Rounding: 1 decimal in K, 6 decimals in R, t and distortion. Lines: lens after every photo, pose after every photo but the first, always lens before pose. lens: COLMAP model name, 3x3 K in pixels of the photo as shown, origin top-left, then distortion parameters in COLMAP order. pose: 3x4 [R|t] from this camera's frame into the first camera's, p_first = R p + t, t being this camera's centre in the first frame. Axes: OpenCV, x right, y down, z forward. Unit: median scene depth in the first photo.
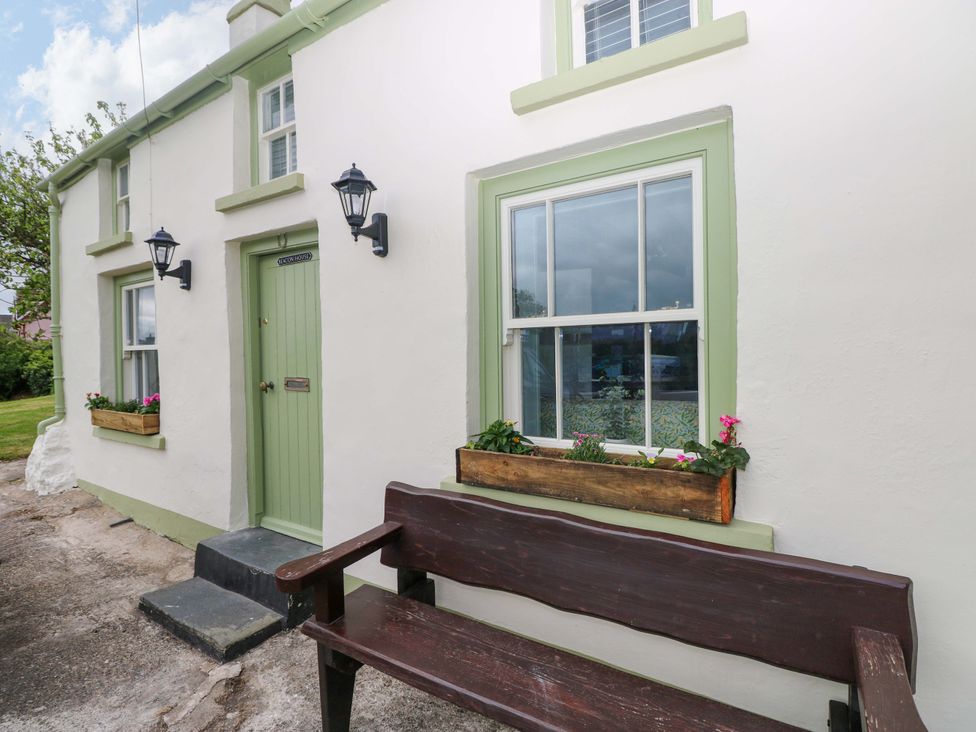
lens RADIAL K [[519.3, 0, 470.1], [0, 519.3, 359.1], [0, 0, 1]] dist [0.001459, -0.013643]
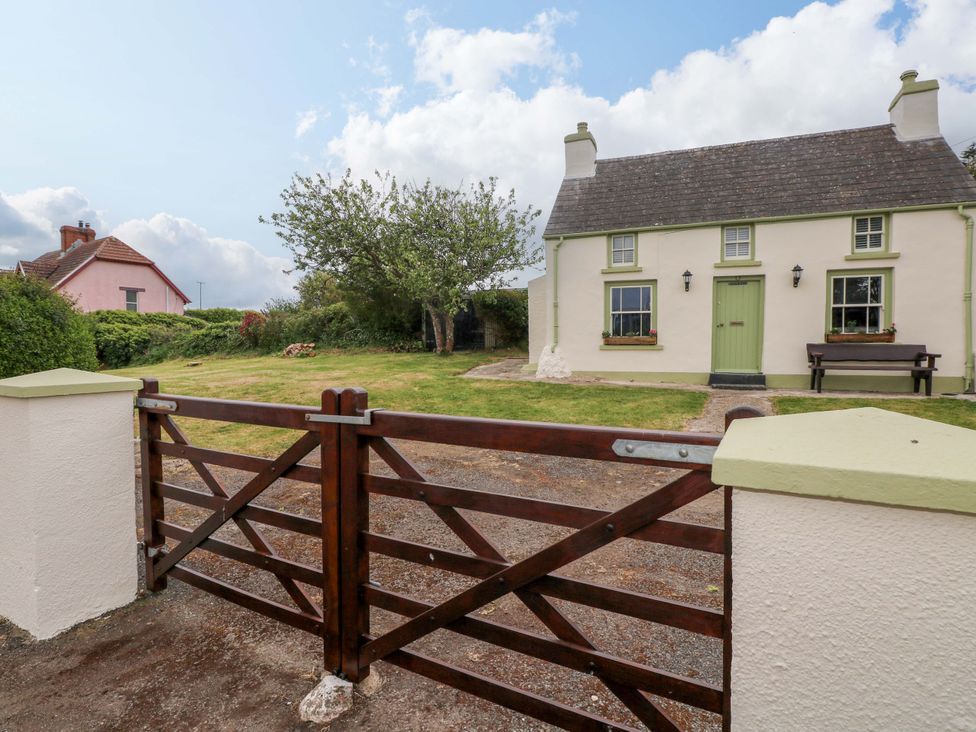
lens RADIAL K [[519.3, 0, 488.1], [0, 519.3, 359.7], [0, 0, 1]] dist [0.001459, -0.013643]
pose [[0.970509, 0.003561, 0.241040, -3.384097], [-0.009025, 0.999727, 0.021568, 0.282387], [-0.240897, -0.023107, 0.970276, -2.235956]]
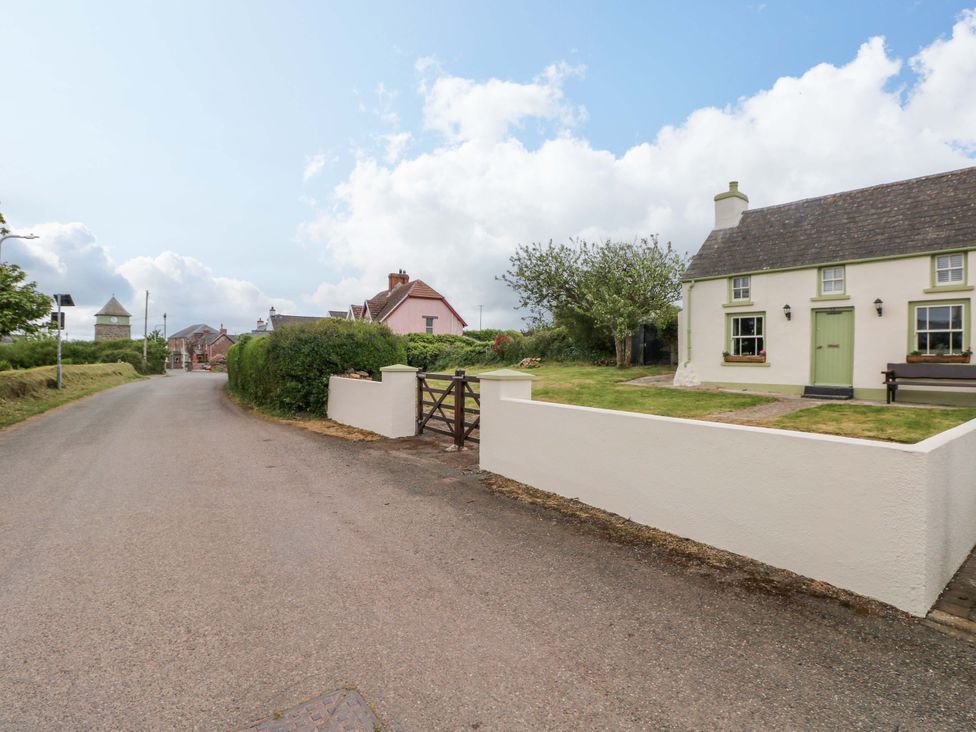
lens RADIAL K [[519.3, 0, 494.9], [0, 519.3, 357.1], [0, 0, 1]] dist [0.001459, -0.013643]
pose [[0.971662, 0.023503, -0.235201, -2.468310], [-0.025359, 0.999667, -0.004870, 0.281955], [0.235009, 0.010697, 0.971934, -4.378515]]
